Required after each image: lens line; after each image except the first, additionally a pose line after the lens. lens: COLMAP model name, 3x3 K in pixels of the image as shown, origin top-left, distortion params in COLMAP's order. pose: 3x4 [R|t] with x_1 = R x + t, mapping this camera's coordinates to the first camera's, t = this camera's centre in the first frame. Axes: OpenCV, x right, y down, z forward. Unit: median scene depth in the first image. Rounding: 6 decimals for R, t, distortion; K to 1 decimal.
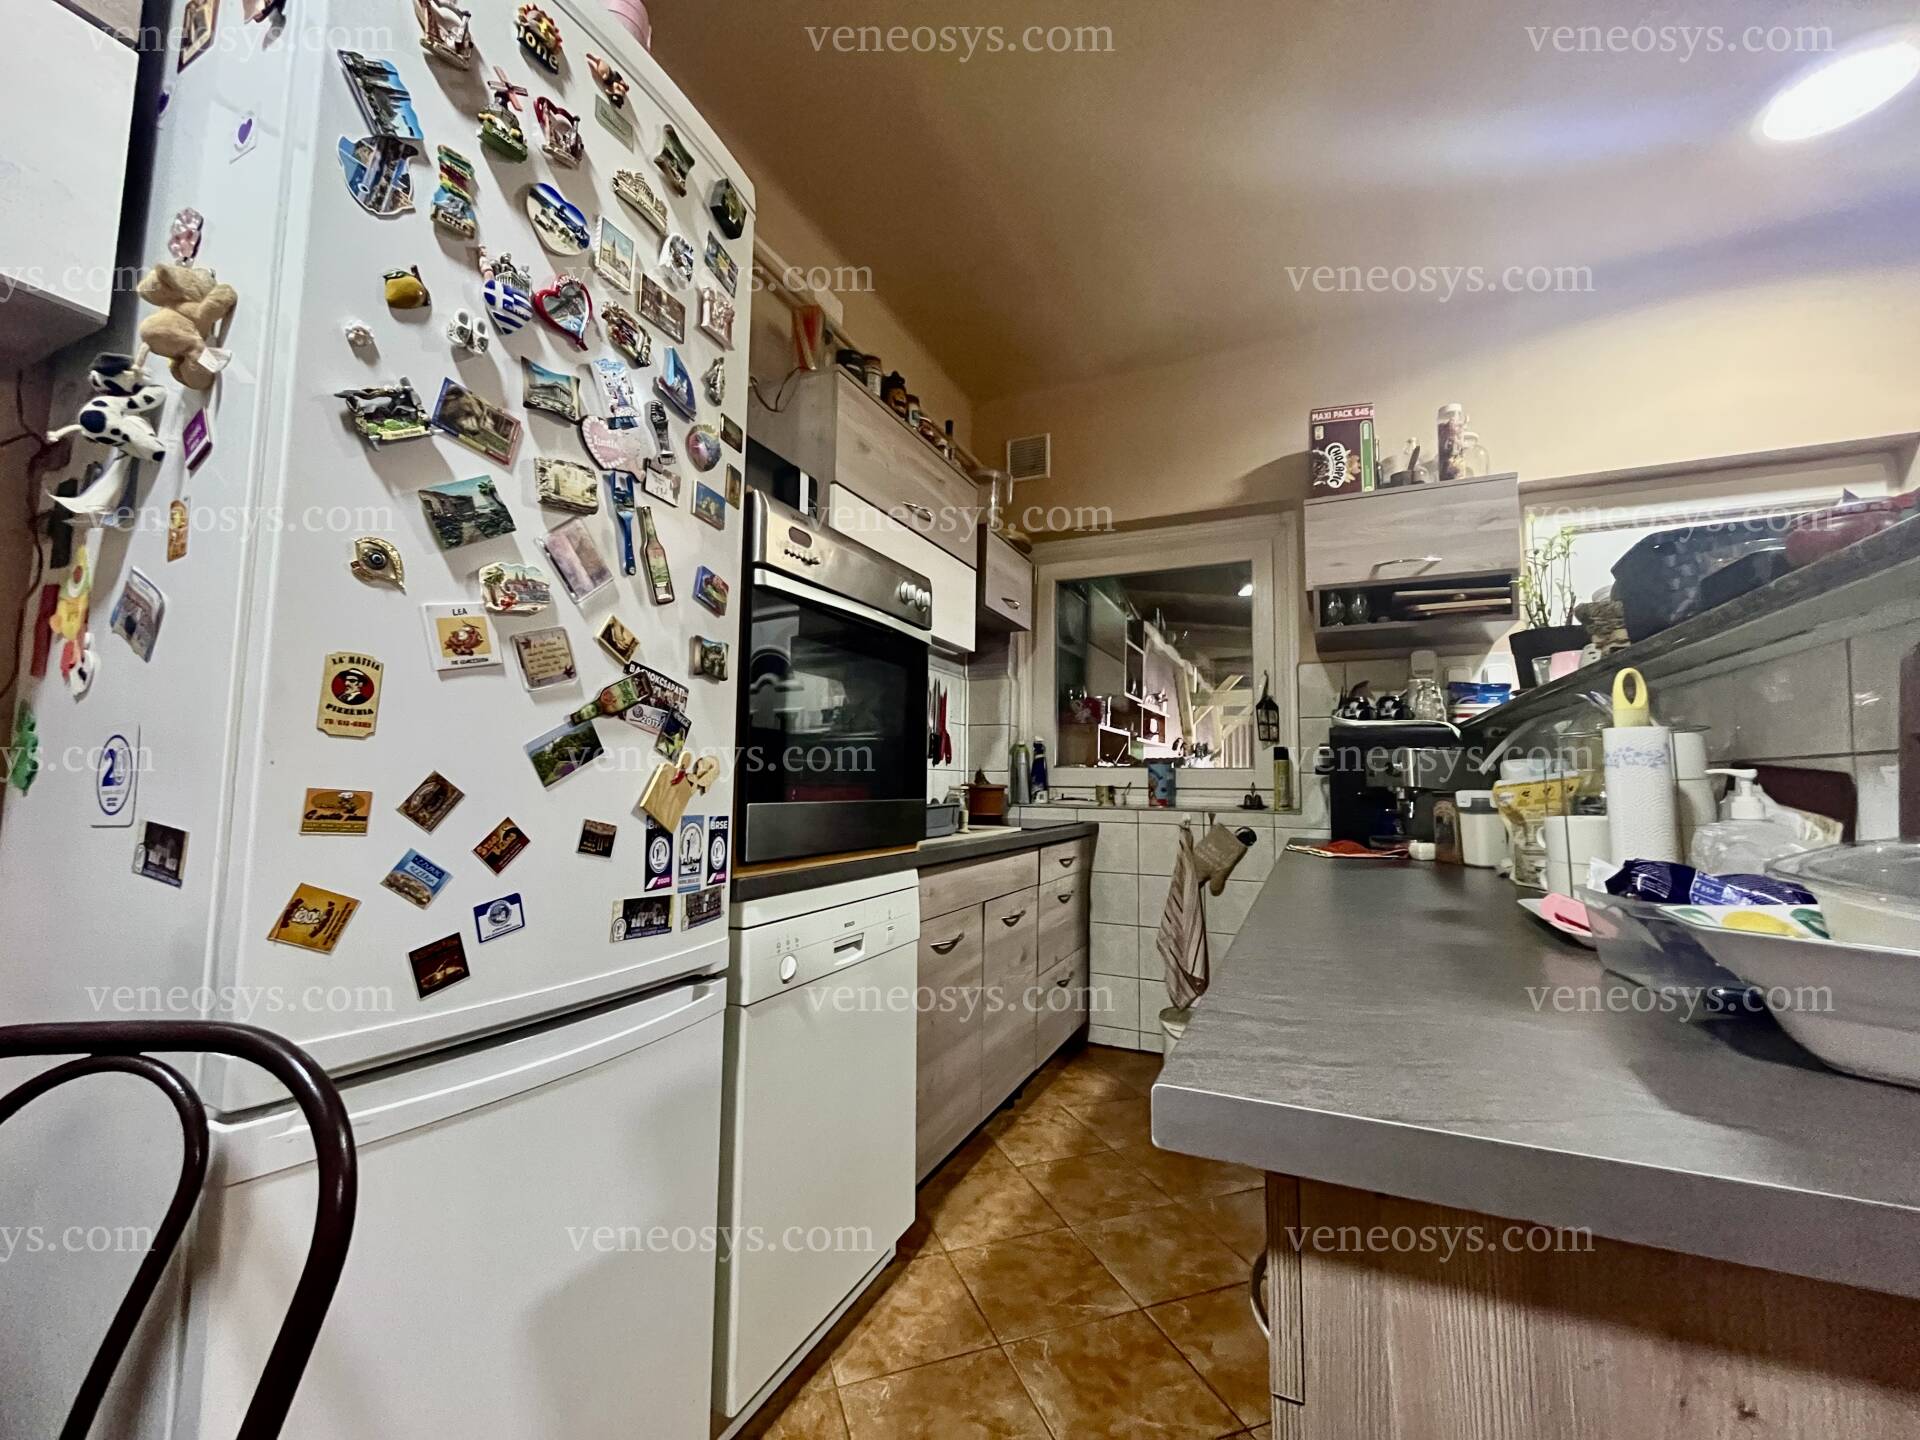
lens RADIAL K [[772.1, 0, 961.4], [0, 772.1, 720.0], [0, 0, 1]] dist [-0.003434, -0.000116]
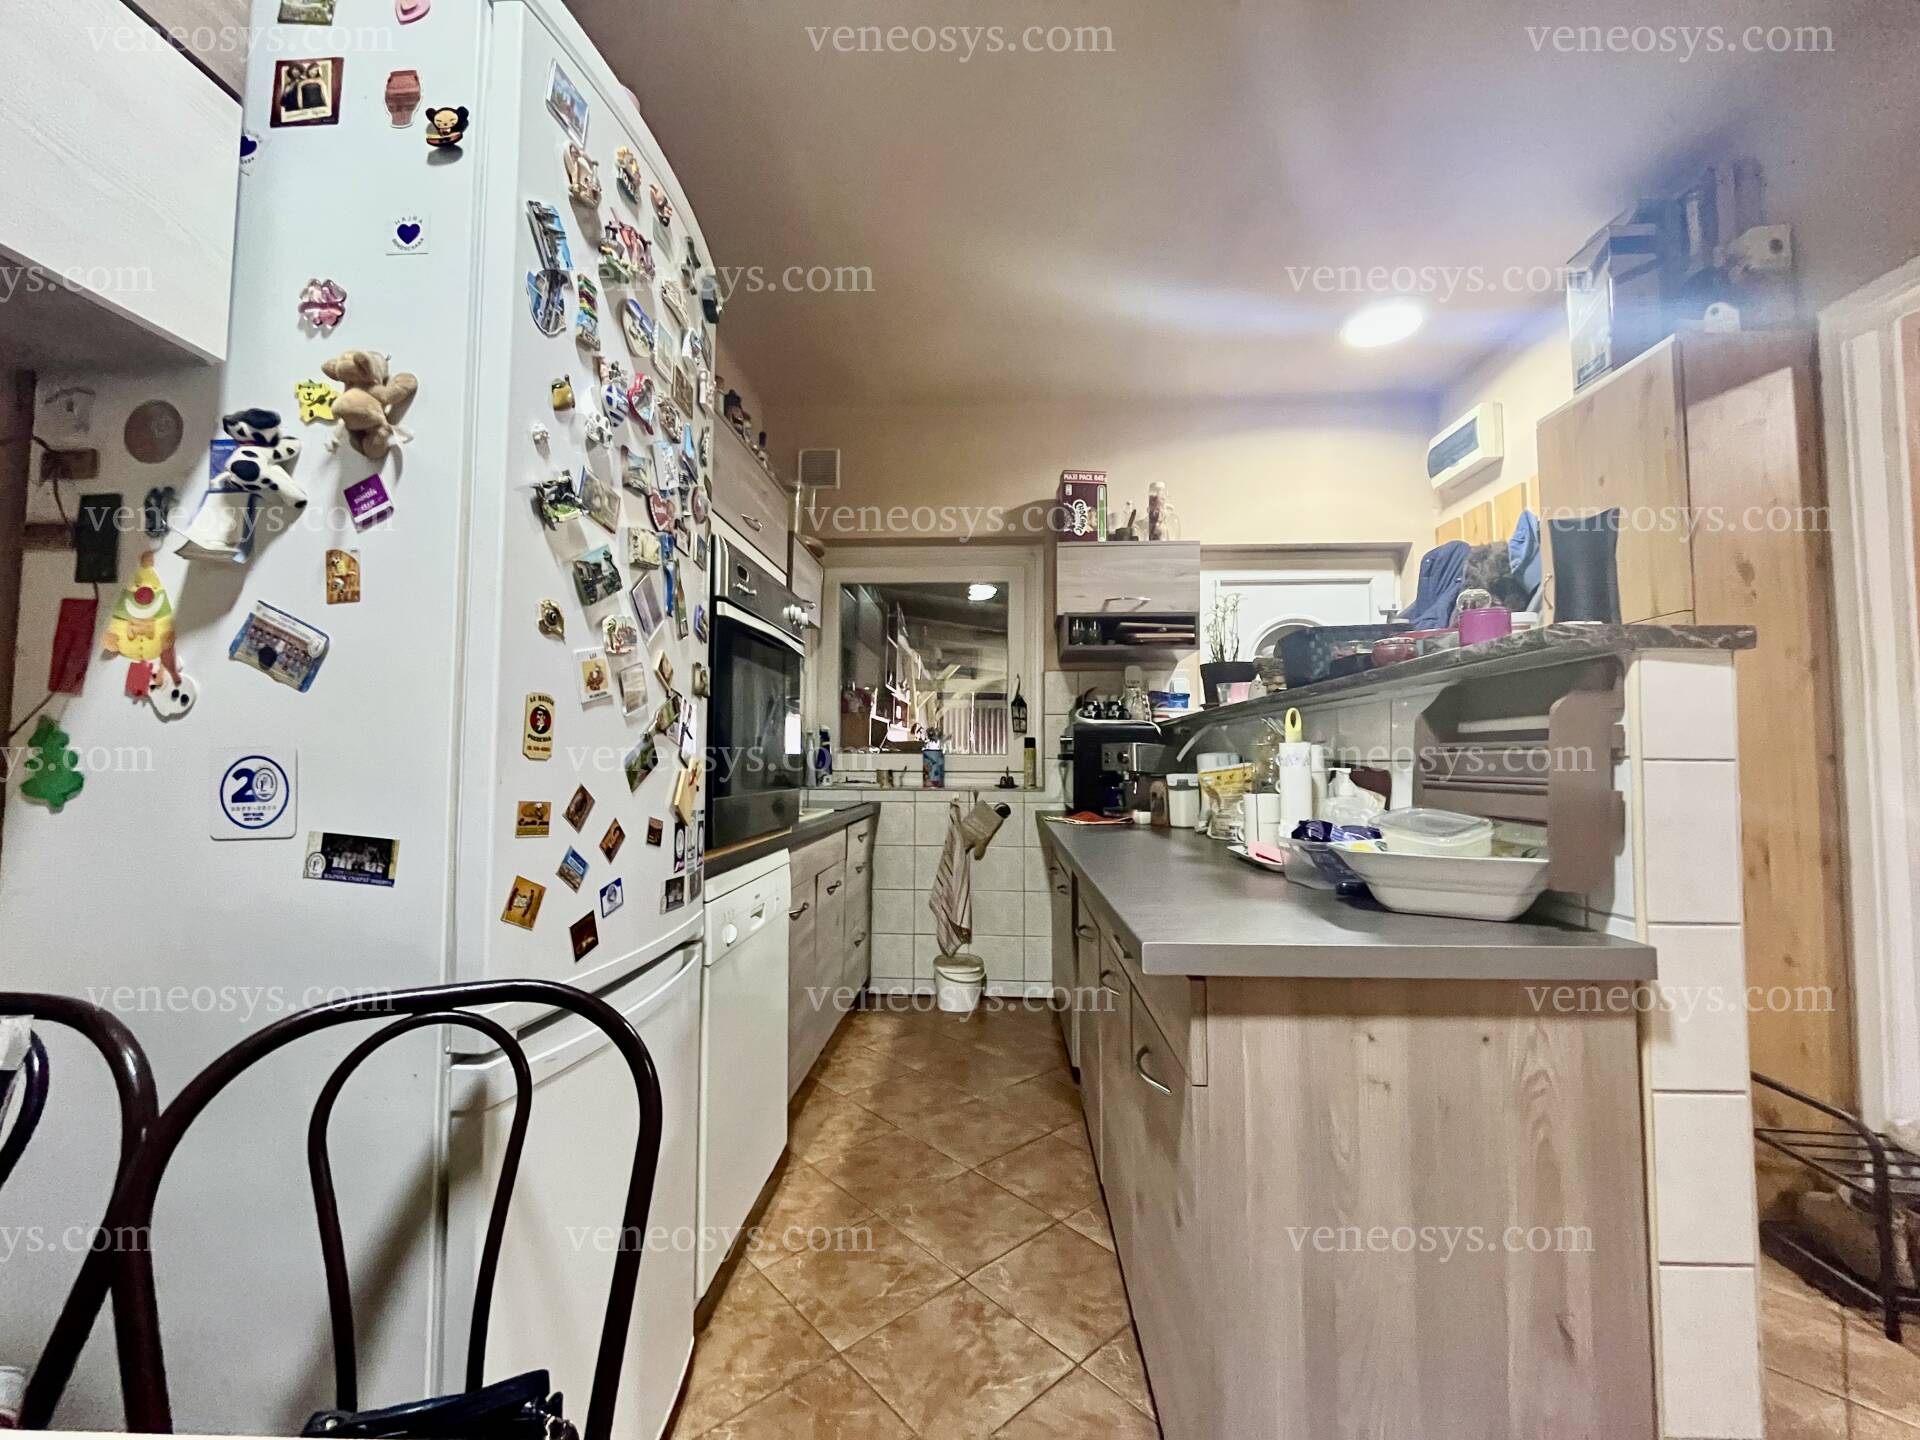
lens RADIAL K [[772.1, 0, 958.9], [0, 772.1, 718.1], [0, 0, 1]] dist [-0.003434, -0.000116]
pose [[0.927807, 0.013626, 0.372812, -0.447396], [-0.024207, 0.999426, 0.023715, -0.065881], [-0.372275, -0.031027, 0.927604, -0.305244]]
